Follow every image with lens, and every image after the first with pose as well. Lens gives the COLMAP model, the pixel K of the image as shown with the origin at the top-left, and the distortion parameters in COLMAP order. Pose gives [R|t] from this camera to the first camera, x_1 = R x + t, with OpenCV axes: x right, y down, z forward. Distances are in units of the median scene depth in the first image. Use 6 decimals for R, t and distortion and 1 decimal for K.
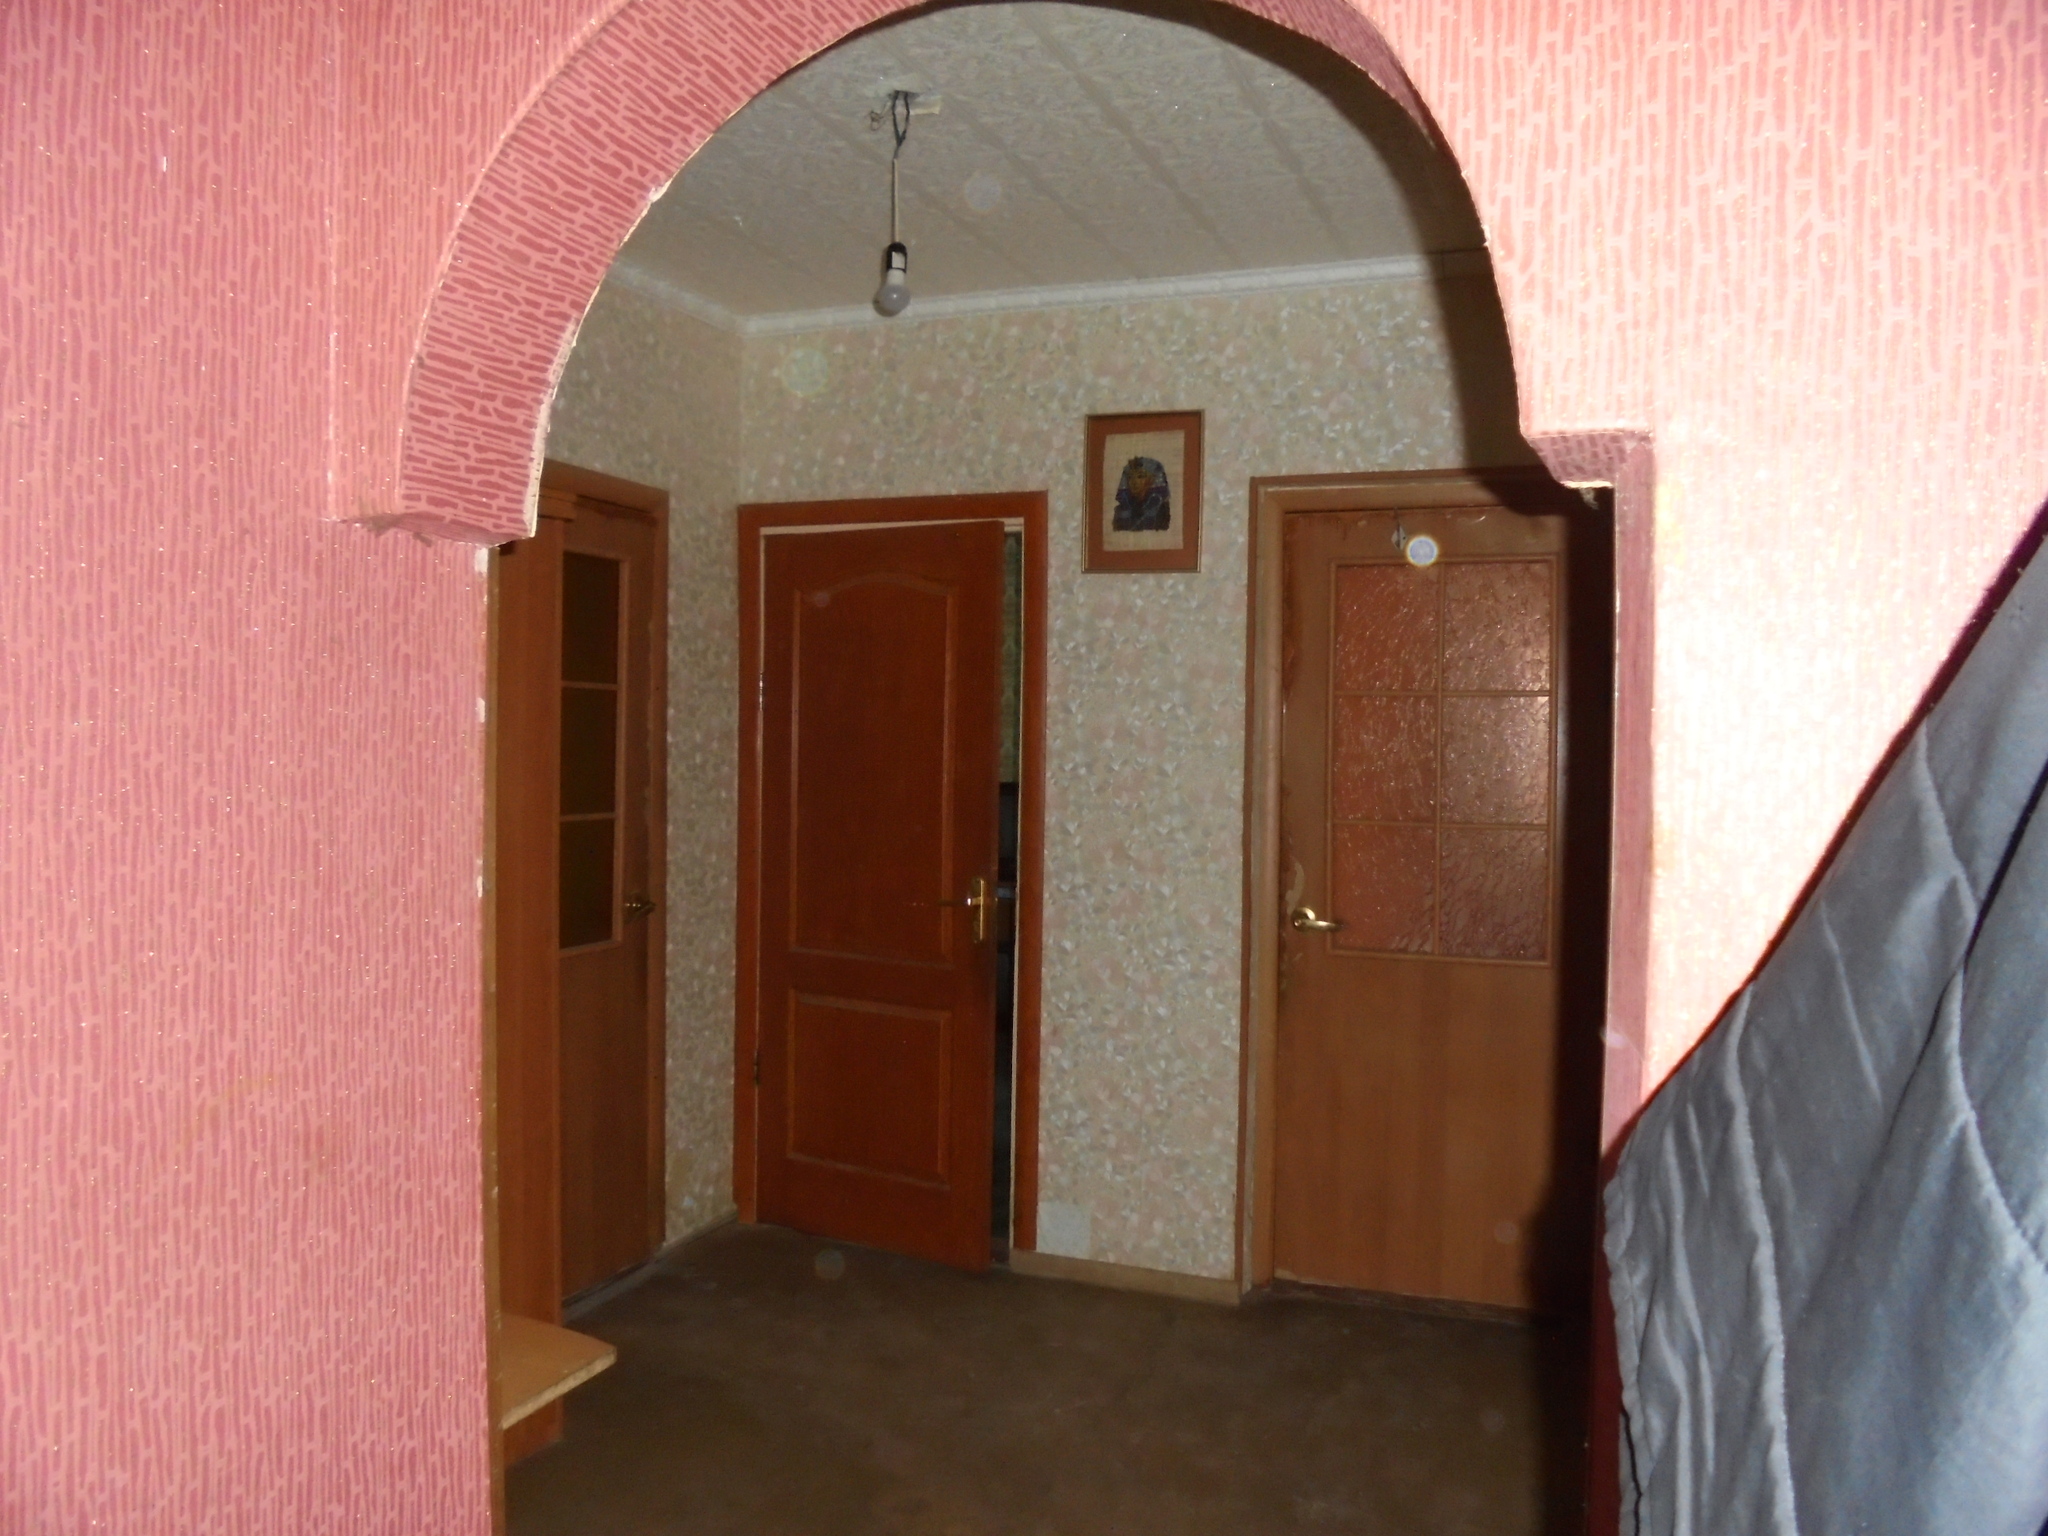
lens RADIAL K [[1519.4, 0, 1024.0], [0, 1519.4, 768.0], [0, 0, 1]] dist [-0.142609, 0.110010]
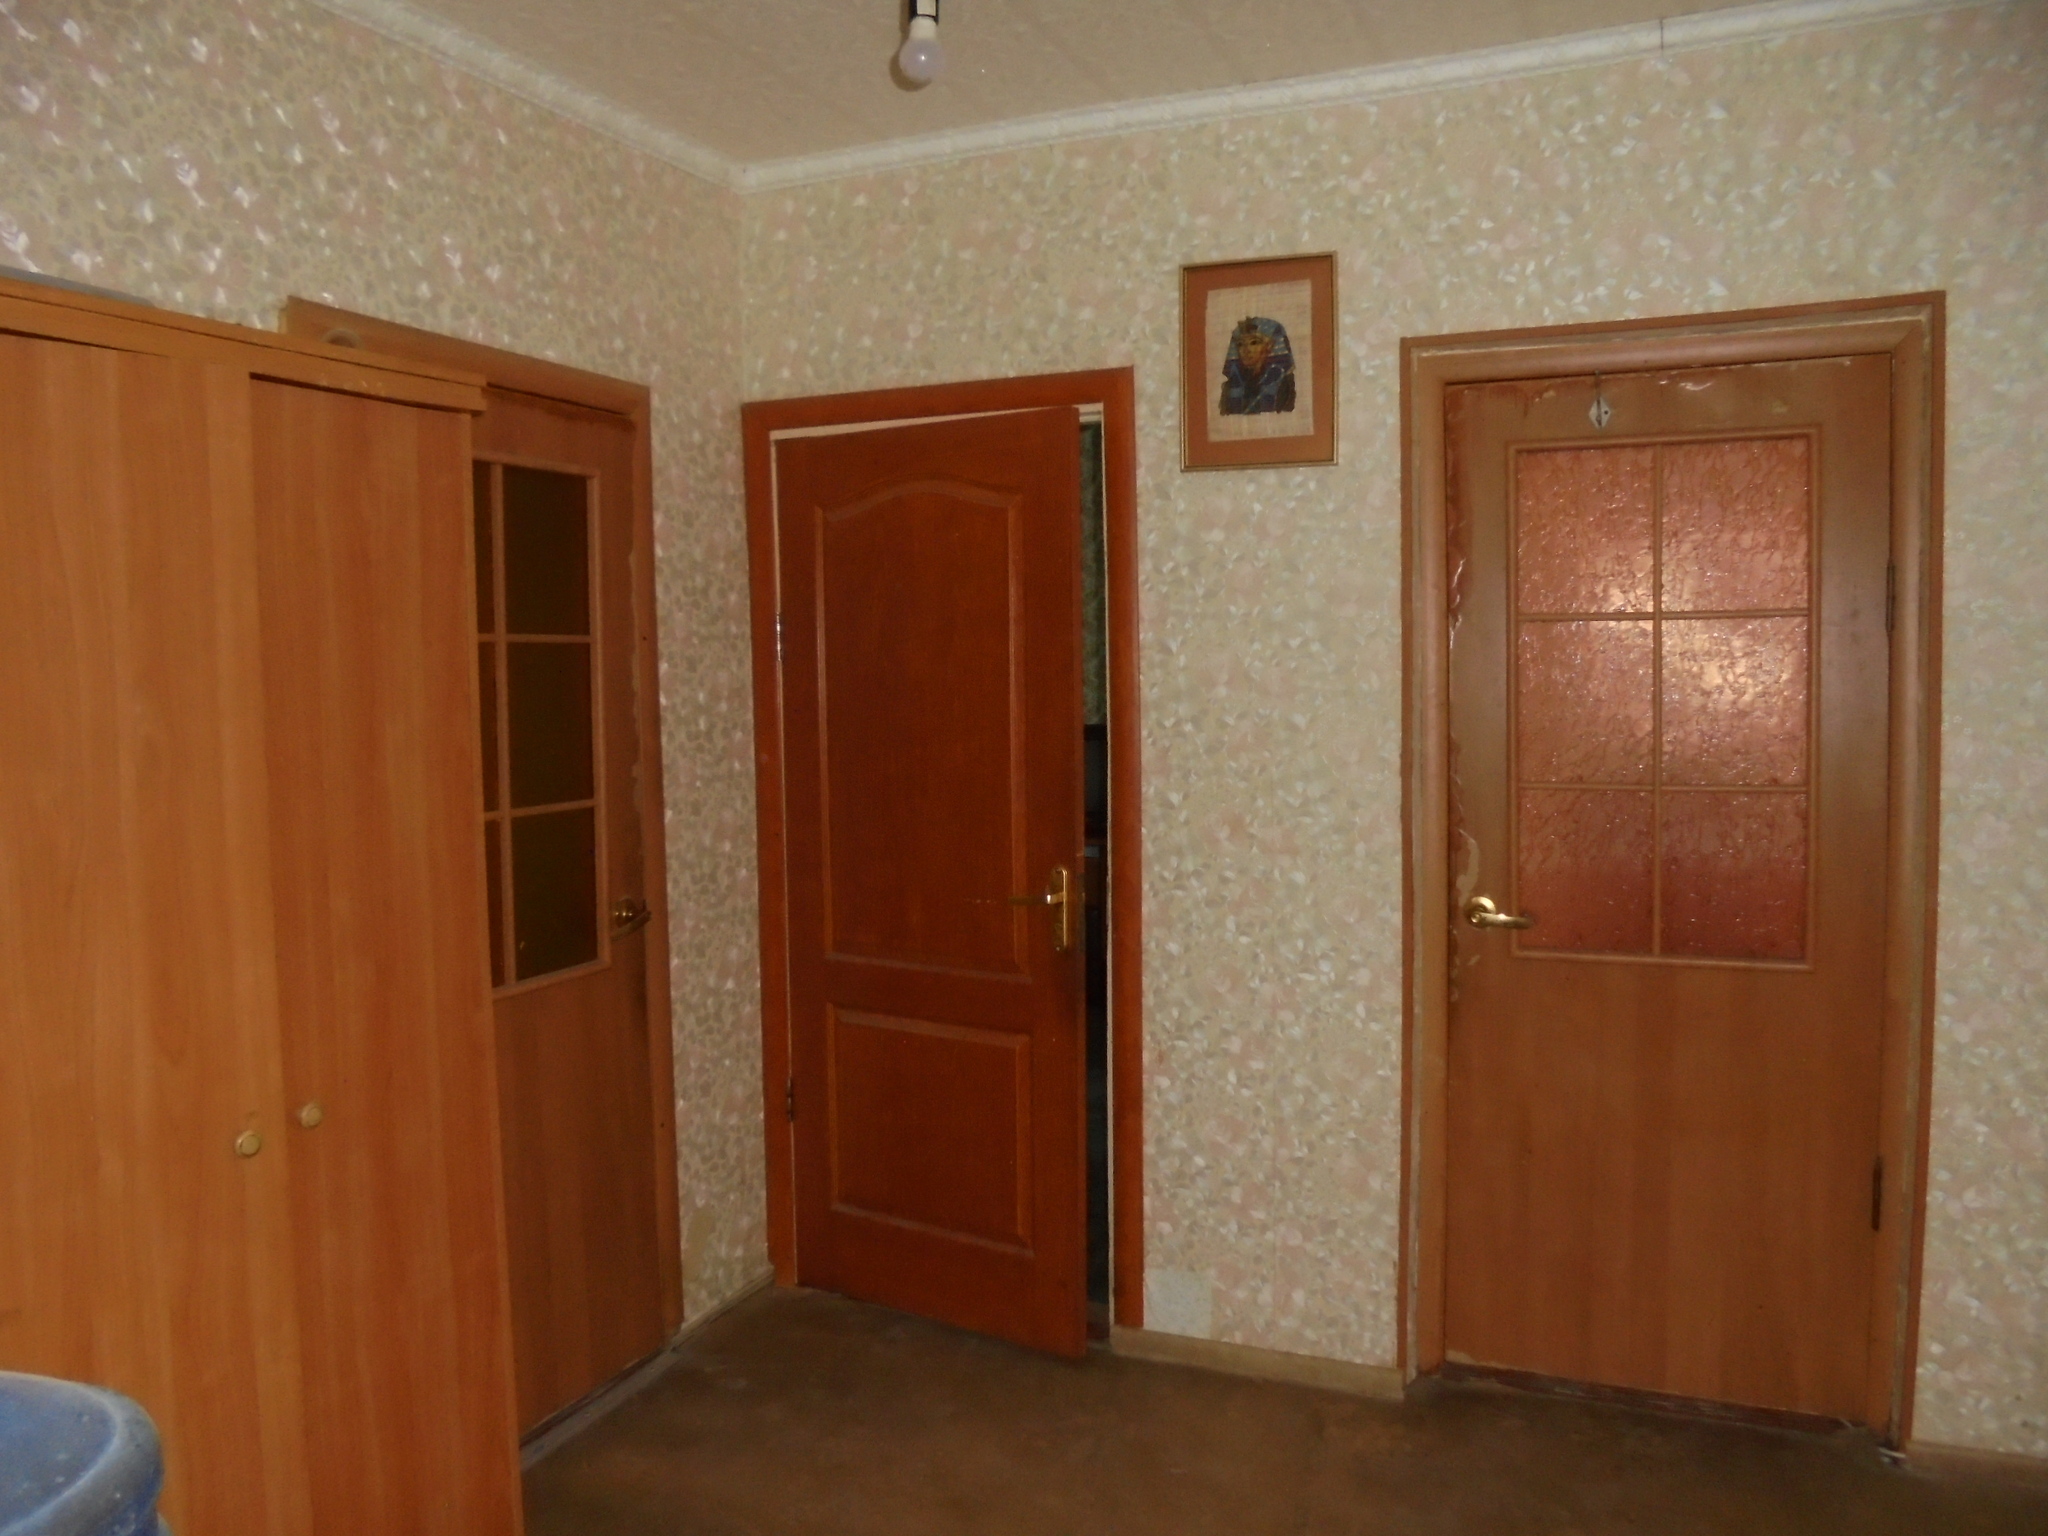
lens RADIAL K [[1519.4, 0, 1024.0], [0, 1519.4, 768.0], [0, 0, 1]] dist [-0.142609, 0.110010]
pose [[0.998856, -0.028372, -0.038485, -0.016354], [0.030243, 0.998344, 0.048933, -0.017650], [0.037033, -0.050041, 0.998060, 0.218214]]
